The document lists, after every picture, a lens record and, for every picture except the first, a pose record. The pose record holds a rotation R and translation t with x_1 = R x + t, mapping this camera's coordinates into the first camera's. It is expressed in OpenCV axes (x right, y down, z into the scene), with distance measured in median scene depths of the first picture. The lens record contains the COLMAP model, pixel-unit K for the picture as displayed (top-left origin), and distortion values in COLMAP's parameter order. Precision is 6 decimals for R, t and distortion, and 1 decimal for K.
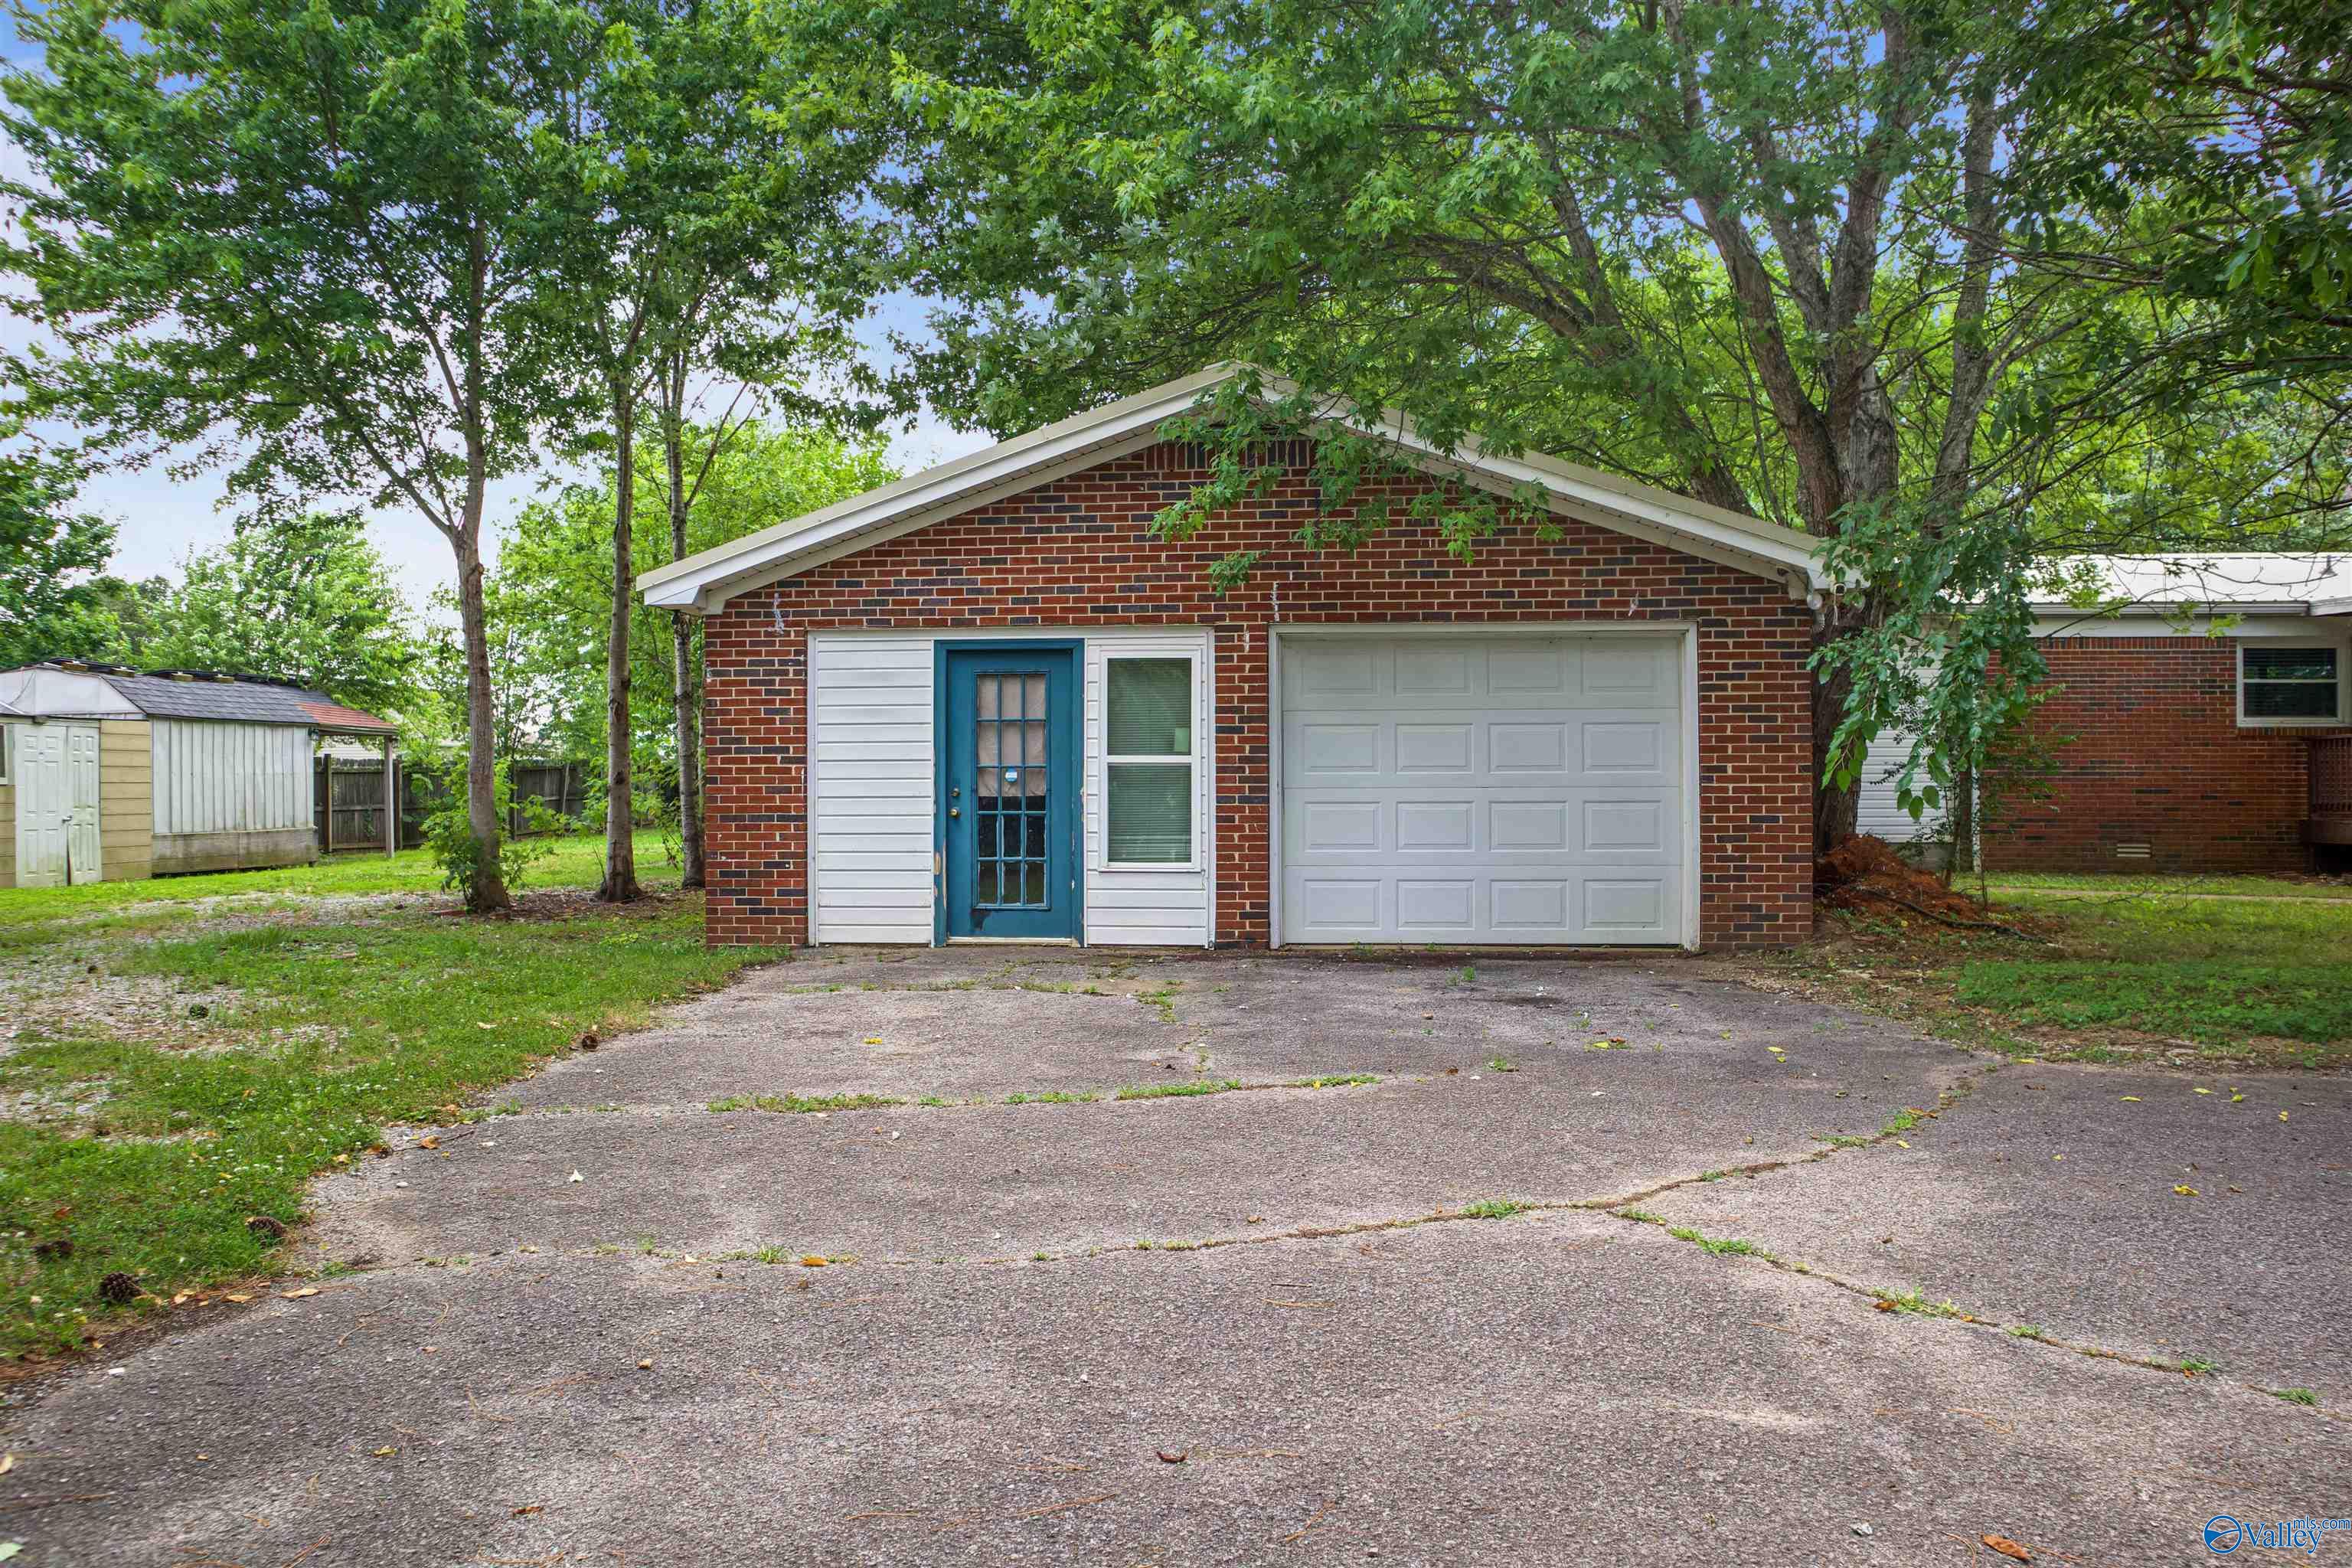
lens RADIAL K [[1893.4, 0, 1176.0], [0, 1893.4, 784.0], [0, 0, 1]] dist [-0.138192, 0.162650]
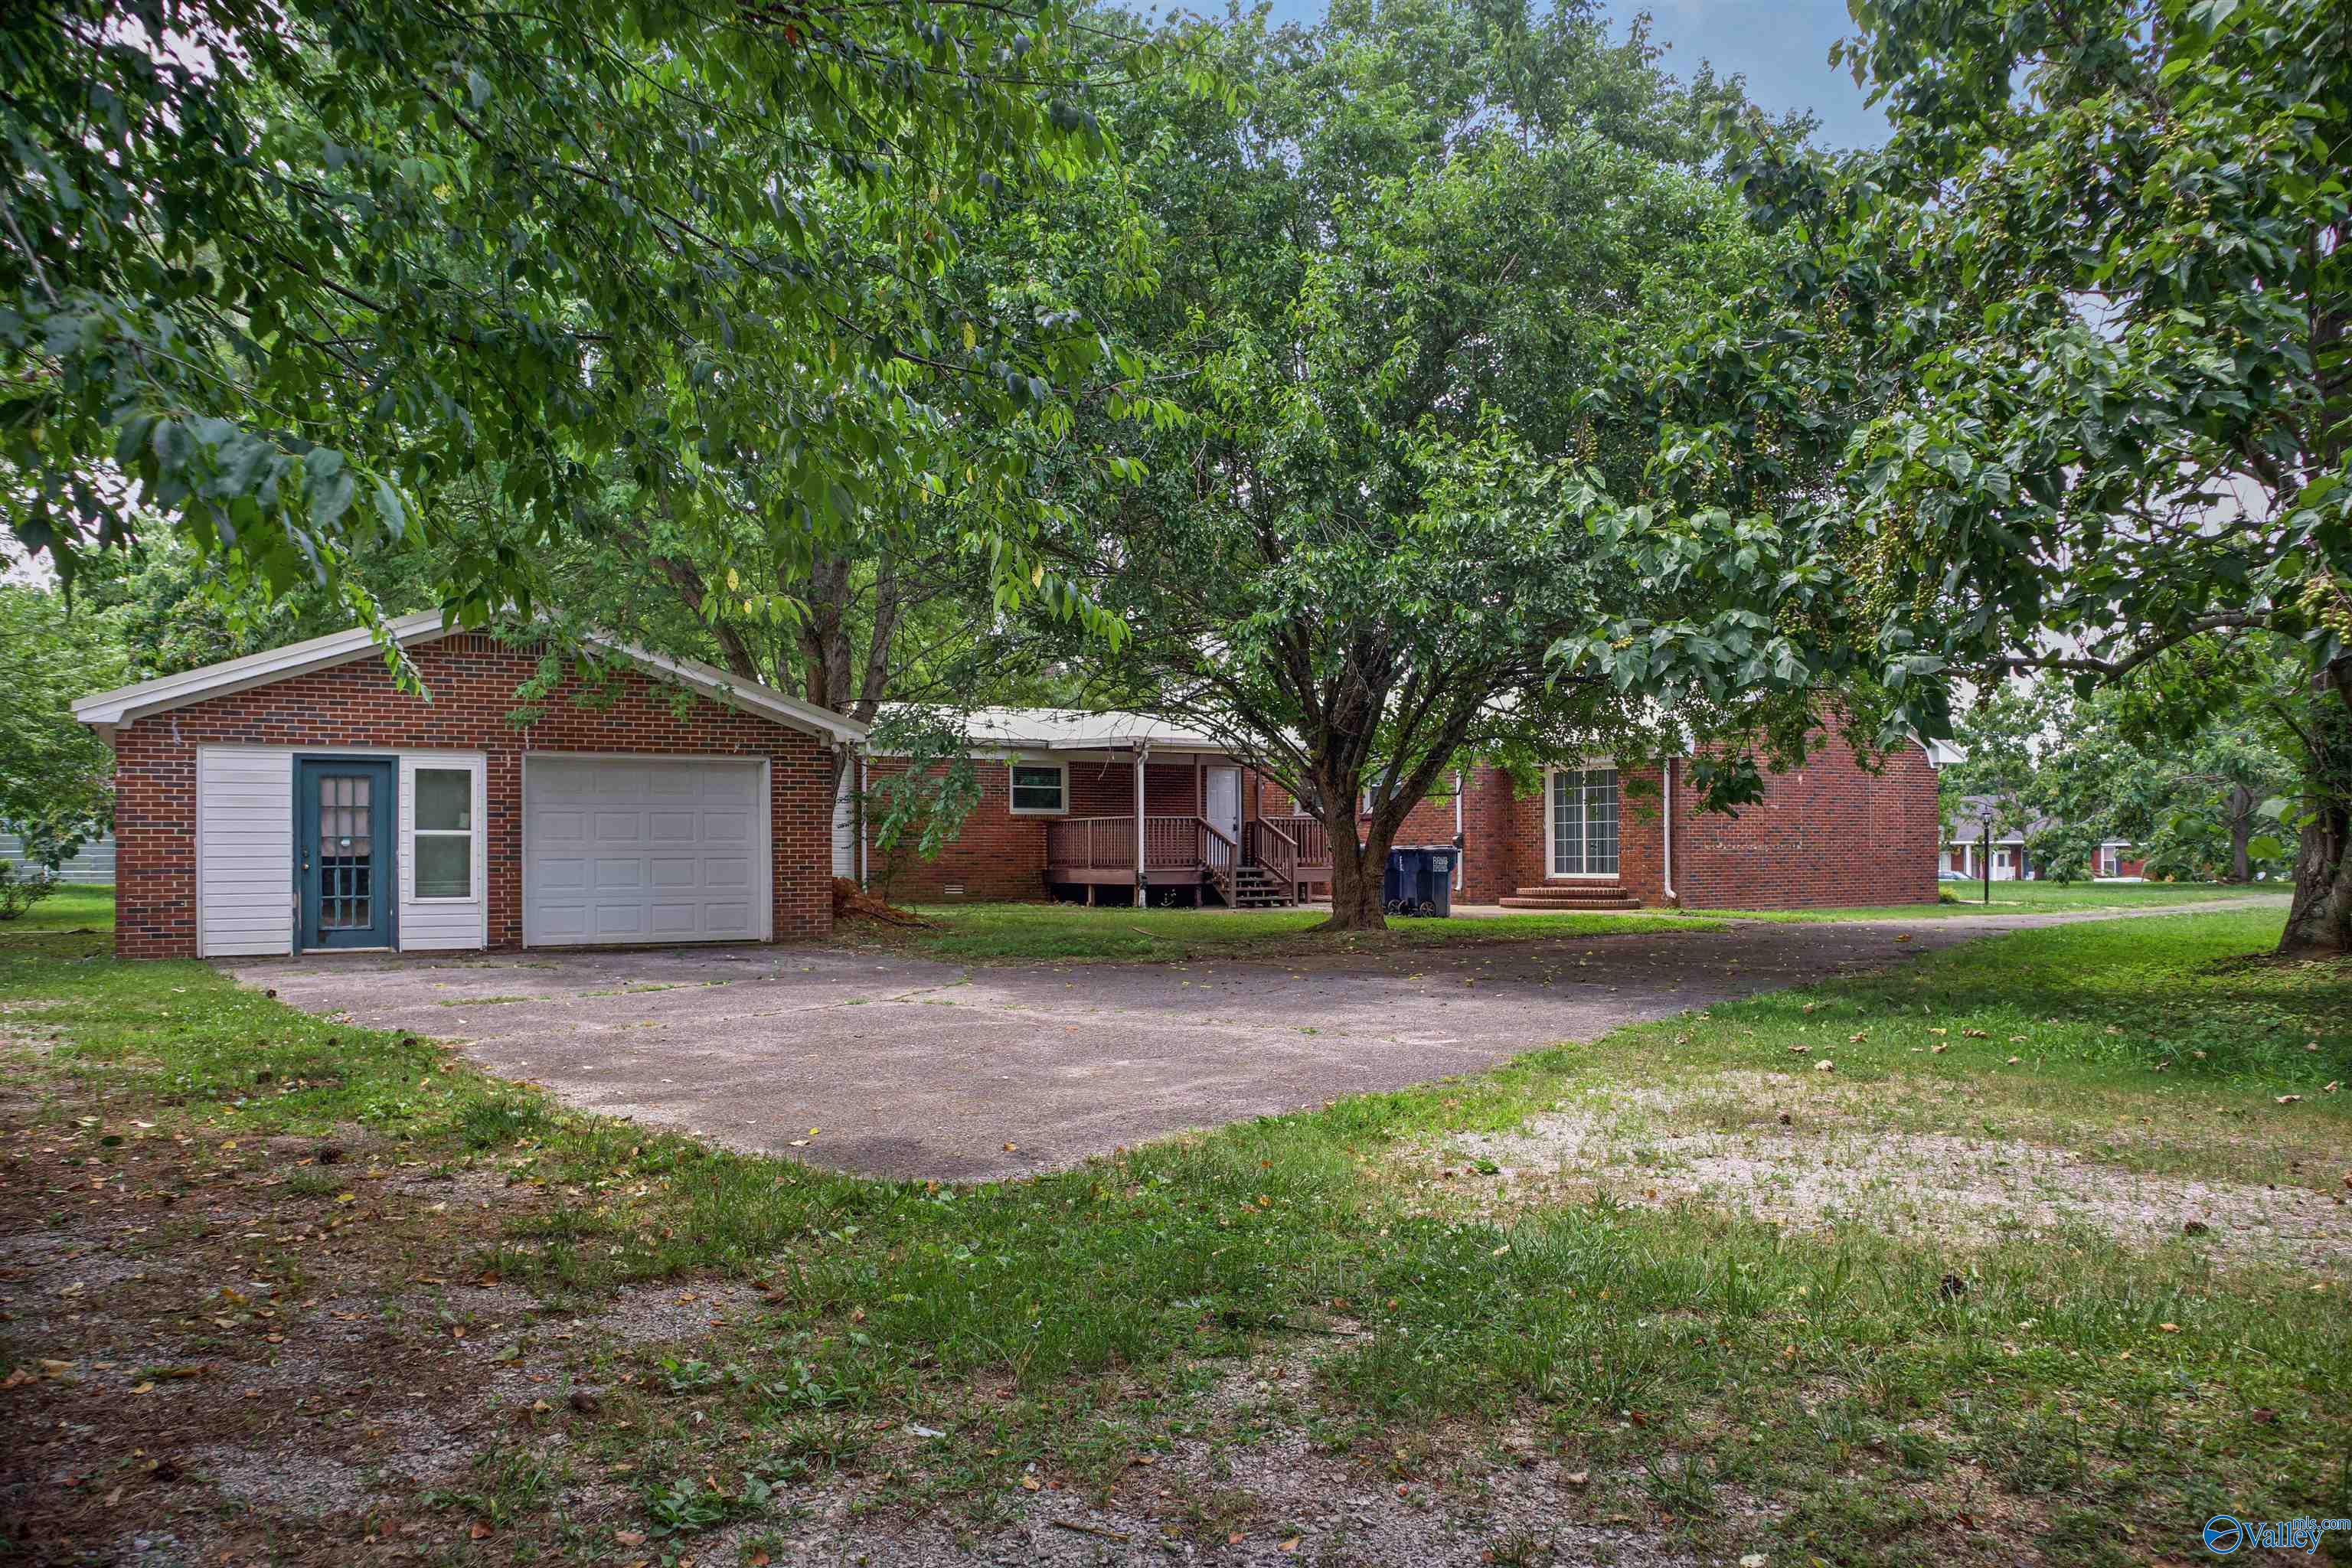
lens RADIAL K [[2027.3, 0, 1176.0], [0, 2027.3, 784.0], [0, 0, 1]] dist [-0.002637, -0.001981]
pose [[0.793486, 0.019693, 0.608270, -0.555742], [-0.000003, 0.999476, -0.032355, 0.001237], [-0.608589, 0.025671, 0.793070, -0.719975]]
